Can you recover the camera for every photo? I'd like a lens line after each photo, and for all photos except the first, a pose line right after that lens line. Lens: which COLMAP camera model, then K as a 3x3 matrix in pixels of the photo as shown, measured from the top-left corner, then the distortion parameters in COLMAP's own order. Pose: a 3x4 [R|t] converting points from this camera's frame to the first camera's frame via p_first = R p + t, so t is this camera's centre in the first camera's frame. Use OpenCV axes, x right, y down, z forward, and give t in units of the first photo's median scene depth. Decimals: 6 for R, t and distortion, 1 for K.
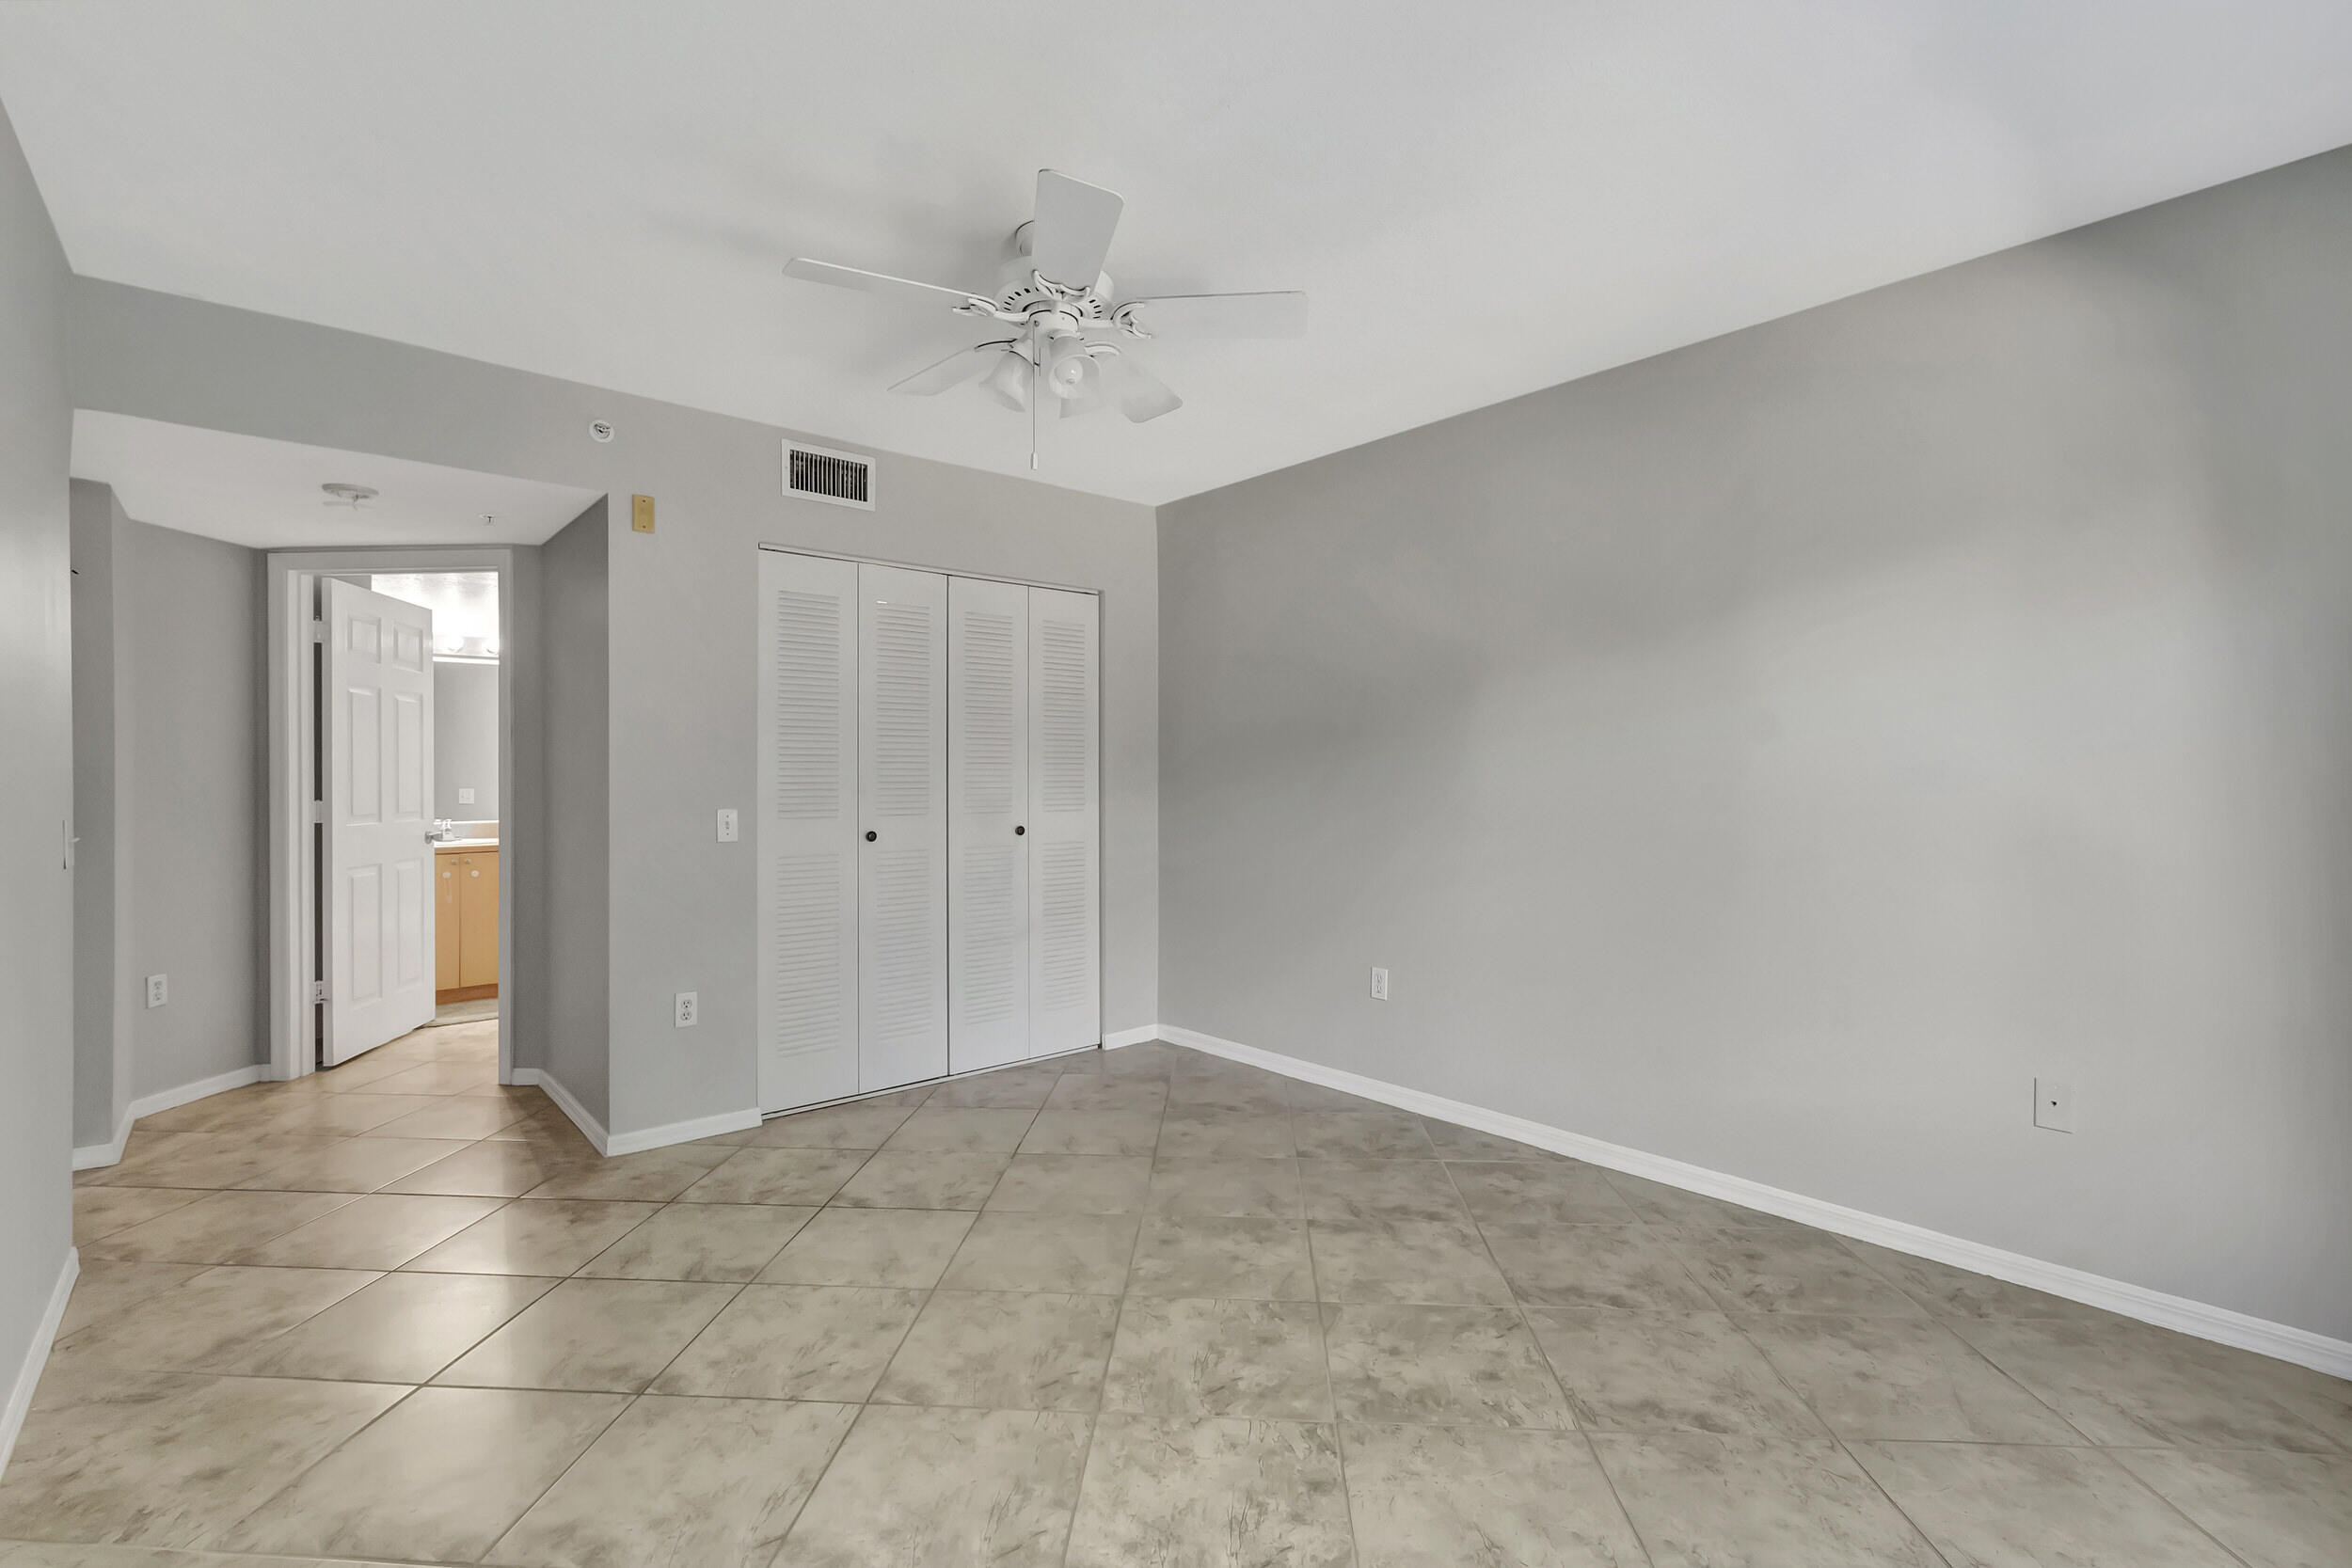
lens RADIAL K [[1036.4, 0, 1165.3], [0, 1036.4, 784.1], [0, 0, 1]] dist [0.000955, -0.000073]
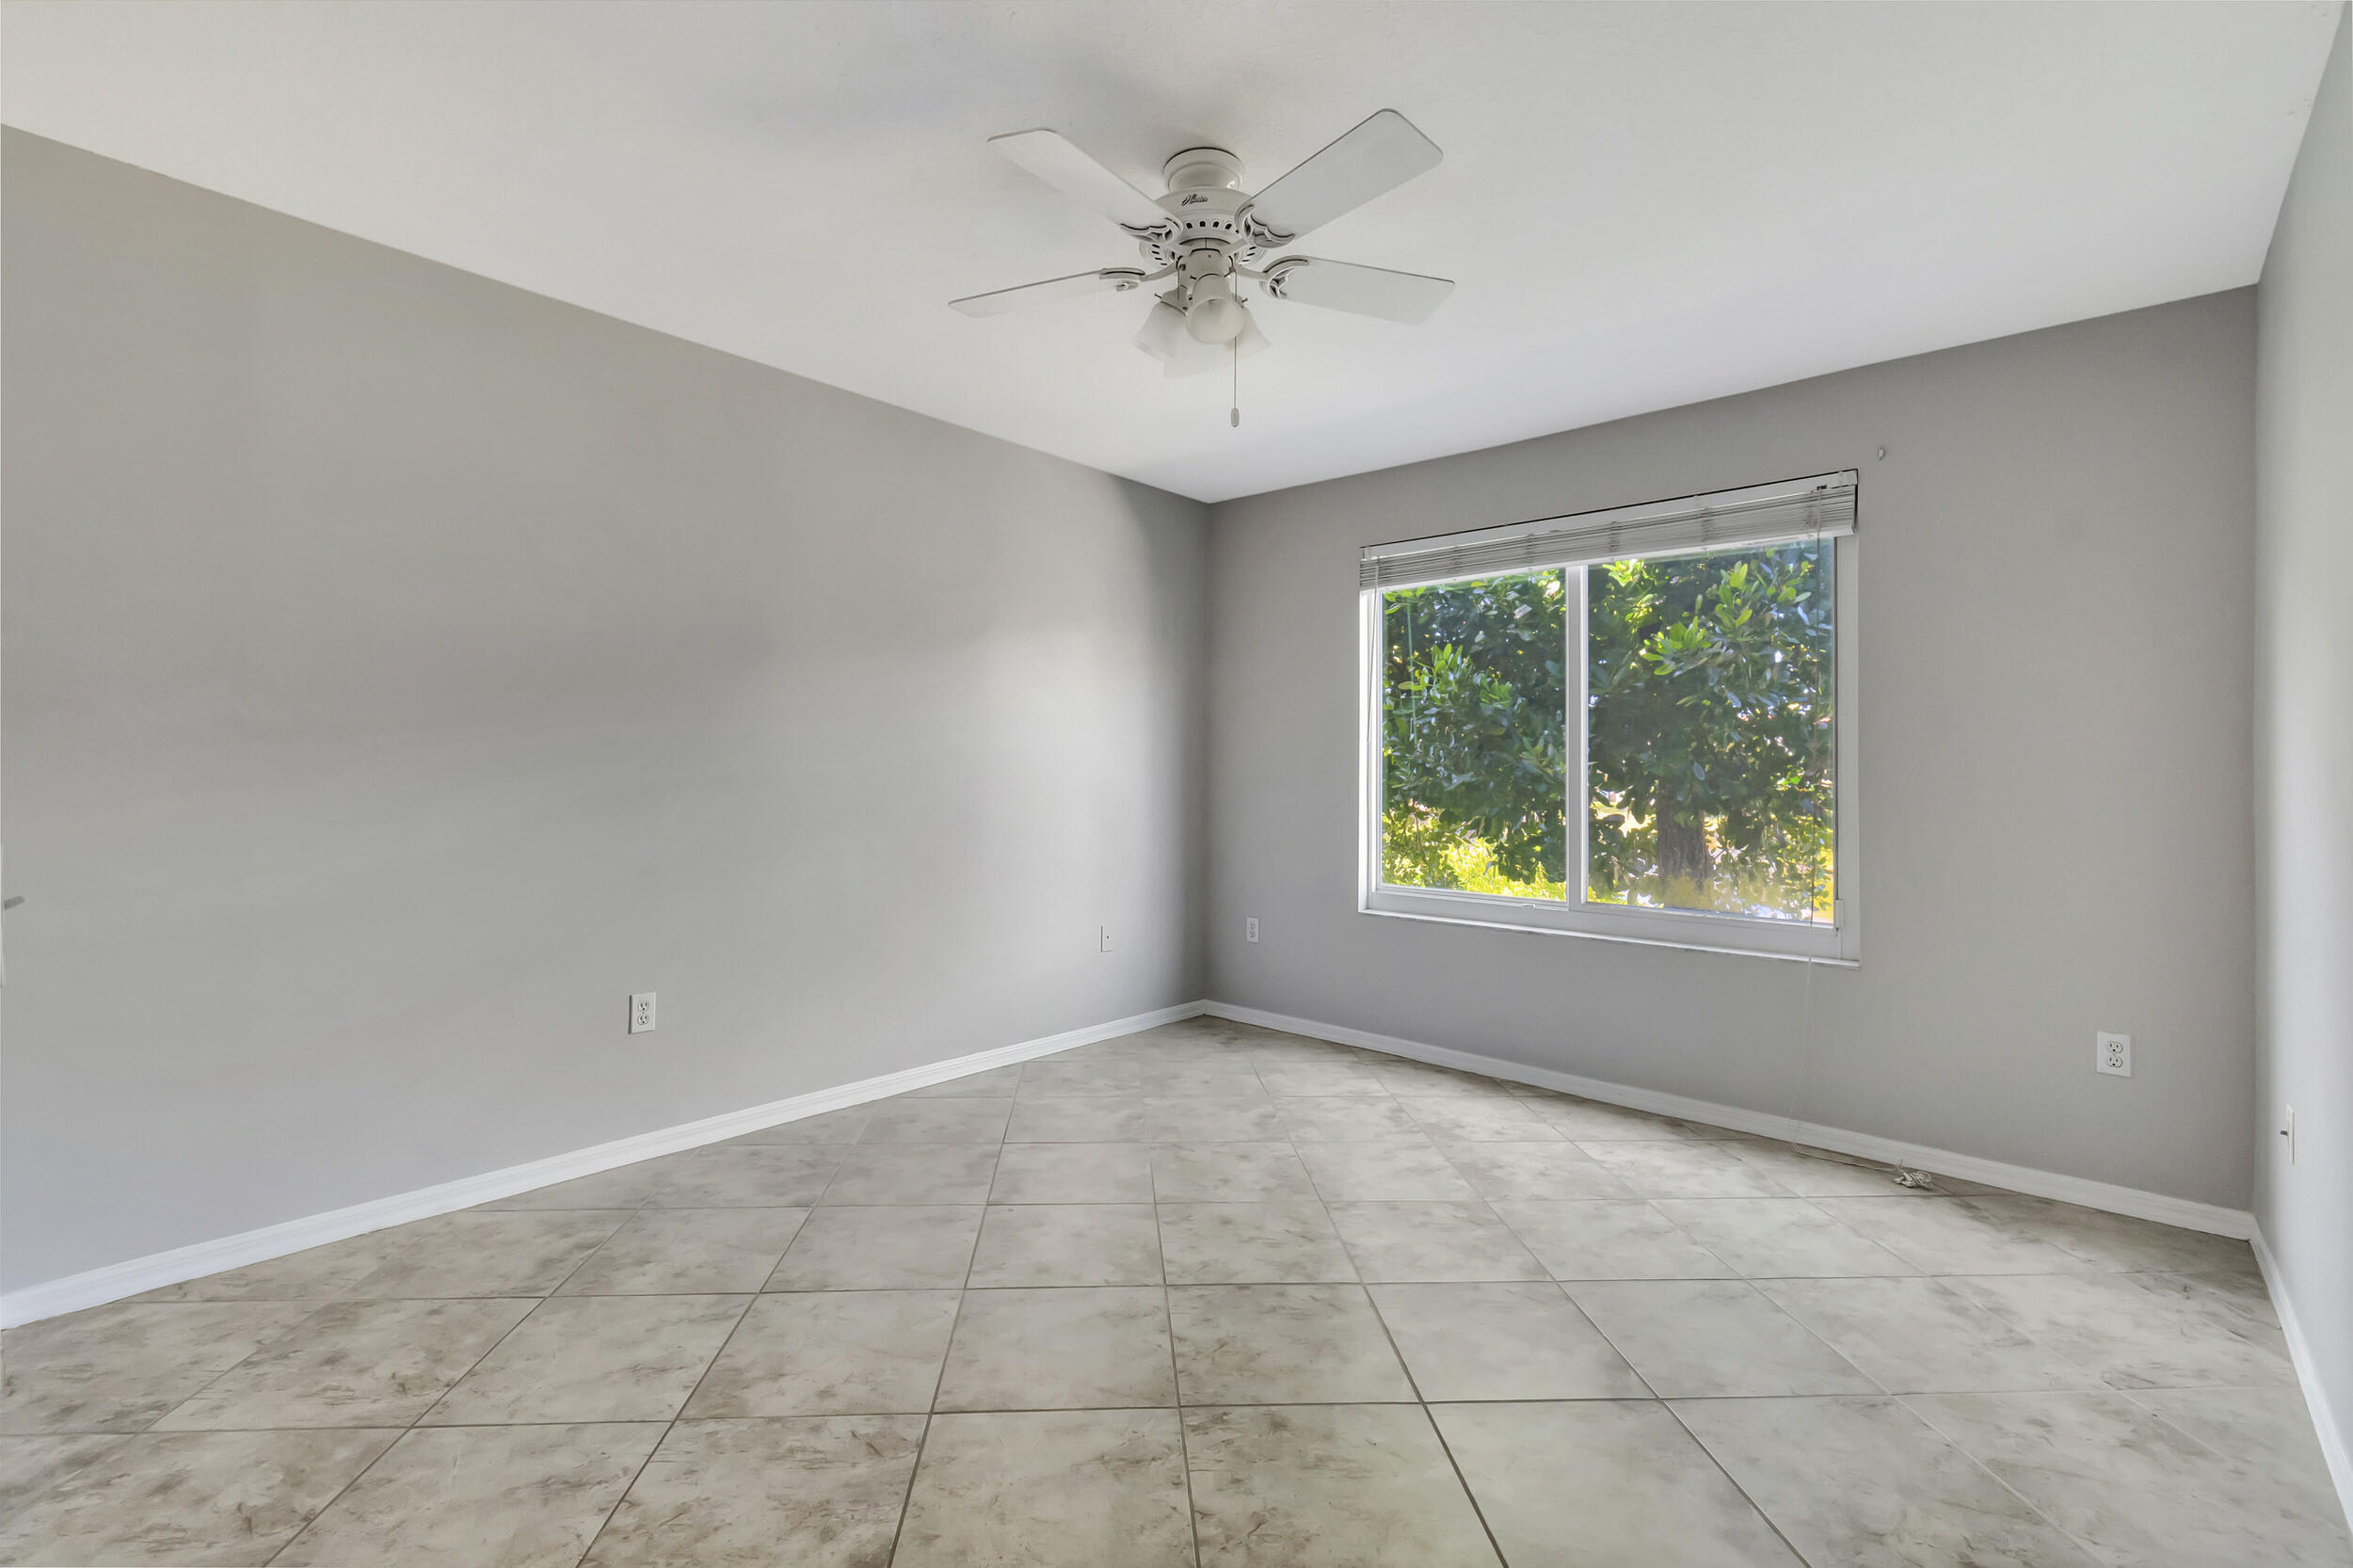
lens RADIAL K [[1013.8, 0, 1153.8], [0, 1013.8, 754.9], [0, 0, 1]] dist [0.003051, 0.000365]
pose [[-0.103426, 0.015559, 0.994515, -0.962950], [-0.006522, 0.999846, -0.016320, 0.001990], [-0.994616, -0.008174, -0.103309, 1.061363]]
